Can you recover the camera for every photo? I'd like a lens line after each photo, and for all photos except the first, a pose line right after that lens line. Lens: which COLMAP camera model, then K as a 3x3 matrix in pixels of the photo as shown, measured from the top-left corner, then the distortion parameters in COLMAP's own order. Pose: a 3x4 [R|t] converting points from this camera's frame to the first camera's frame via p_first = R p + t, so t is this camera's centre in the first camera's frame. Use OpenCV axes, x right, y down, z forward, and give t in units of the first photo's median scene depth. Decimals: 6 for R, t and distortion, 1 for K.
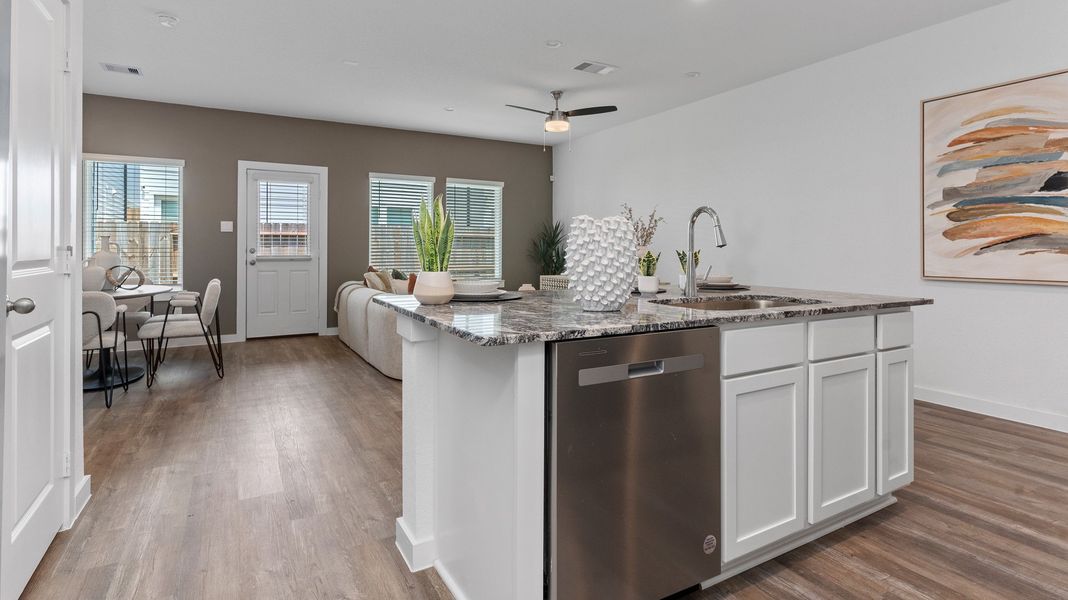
lens RADIAL K [[529.4, 0, 533.2], [0, 529.4, 247.7], [0, 0, 1]] dist [-0.000119, 0.000043]
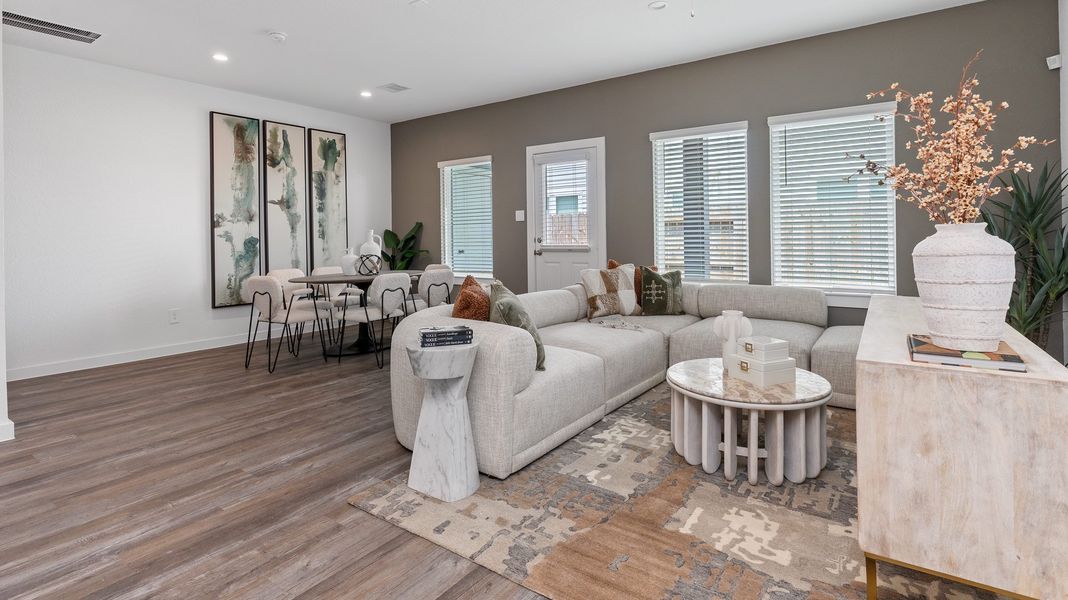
lens RADIAL K [[523.6, 0, 537.7], [0, 523.6, 237.2], [0, 0, 1]] dist [0.000166, 0.000450]
pose [[0.421835, -0.005837, -0.906654, 0.391751], [0.015605, 0.999878, 0.000824, -0.000242], [0.906538, -0.014496, 0.421875, 0.752089]]
